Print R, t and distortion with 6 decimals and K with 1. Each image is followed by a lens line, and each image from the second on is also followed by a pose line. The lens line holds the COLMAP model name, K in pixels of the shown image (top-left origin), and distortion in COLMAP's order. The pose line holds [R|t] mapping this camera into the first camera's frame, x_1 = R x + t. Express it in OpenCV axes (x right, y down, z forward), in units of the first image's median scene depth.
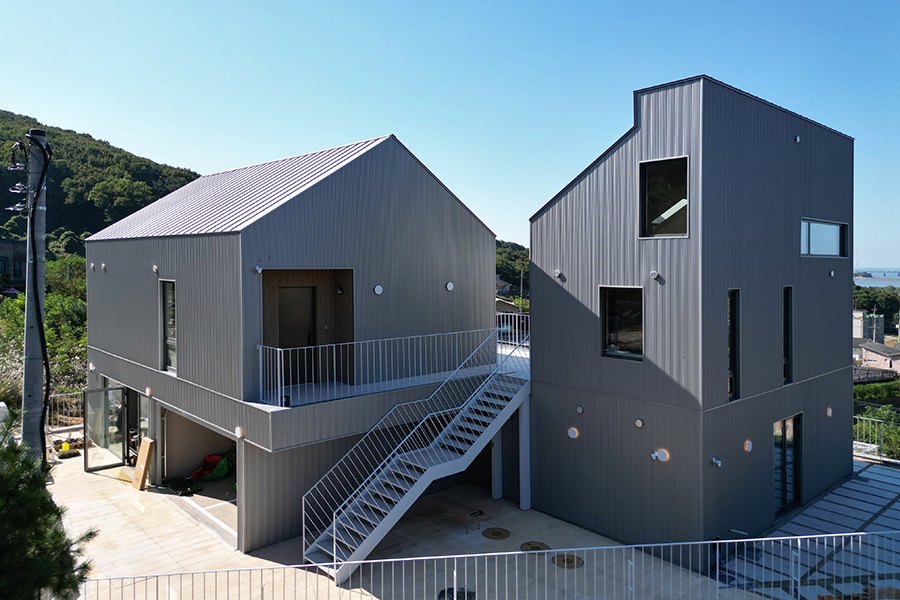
lens RADIAL K [[644.8, 0, 450.7], [0, 644.8, 272.3], [0, 0, 1]] dist [0.031118, -0.001630]
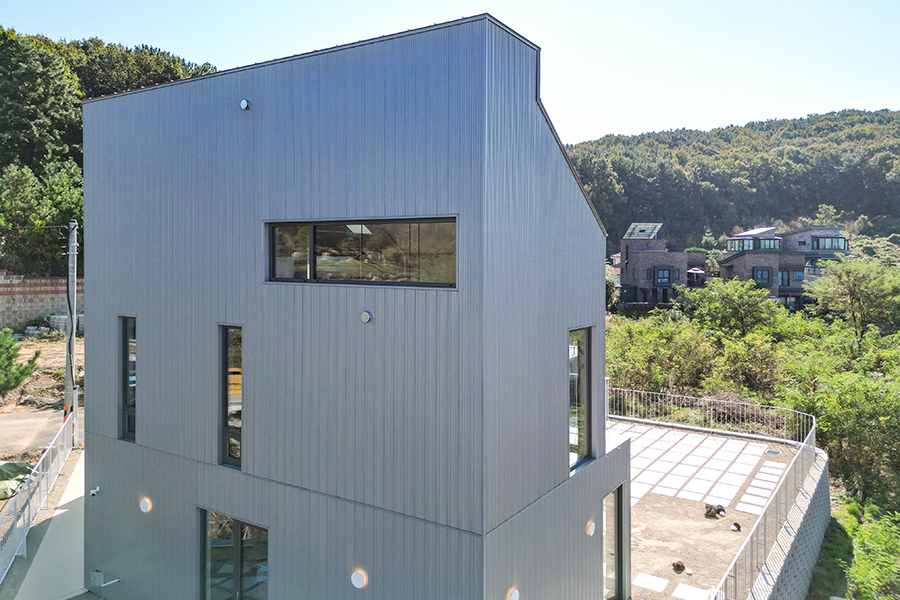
lens RADIAL K [[647.0, 0, 450.0], [0, 647.0, 300.0], [0, 0, 1]] dist [0.068022, -0.083923]
pose [[0.238123, 0.048756, -0.970011, 1.052733], [-0.015160, 0.998804, 0.046482, -0.036641], [0.971117, 0.003637, 0.238577, 0.901718]]
